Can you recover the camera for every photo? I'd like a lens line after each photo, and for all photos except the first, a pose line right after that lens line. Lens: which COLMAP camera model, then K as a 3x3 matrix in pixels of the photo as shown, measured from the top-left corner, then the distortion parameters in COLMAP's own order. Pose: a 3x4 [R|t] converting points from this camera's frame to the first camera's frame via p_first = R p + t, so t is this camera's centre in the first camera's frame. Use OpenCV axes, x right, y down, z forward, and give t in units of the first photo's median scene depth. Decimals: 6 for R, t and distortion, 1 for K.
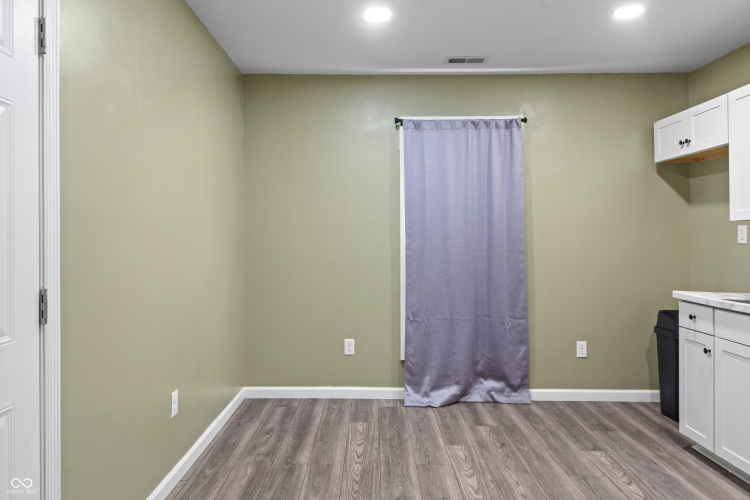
lens RADIAL K [[500.3, 0, 376.9], [0, 500.3, 238.6], [0, 0, 1]] dist [0.005970, 0.005168]
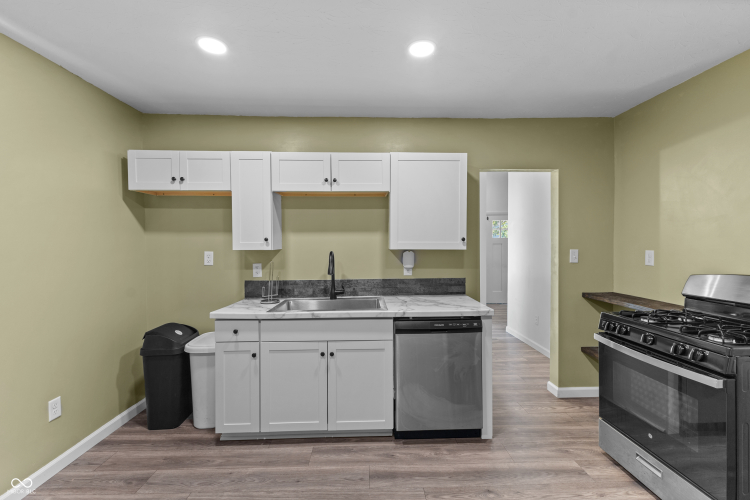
lens RADIAL K [[324.1, 0, 372.6], [0, 324.1, 246.4], [0, 0, 1]] dist [0.007799, -0.003221]
pose [[-0.020324, -0.008727, 0.999755, -0.123711], [0.001875, 0.999960, 0.008767, -0.042633], [-0.999792, 0.002053, -0.020307, 0.539342]]
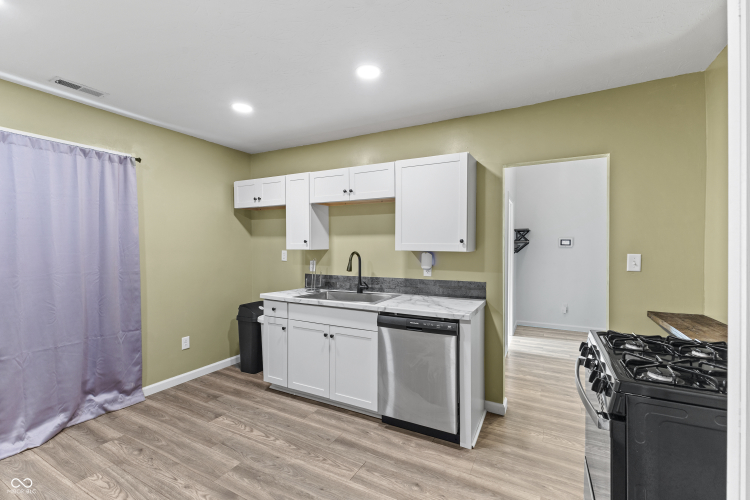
lens RADIAL K [[324.1, 0, 373.9], [0, 324.1, 248.3], [0, 0, 1]] dist [0.007799, -0.003221]
pose [[0.477184, -0.005961, 0.878783, -0.114731], [-0.004032, 0.999952, 0.008972, -0.041391], [-0.878794, -0.007824, 0.477137, 0.164102]]
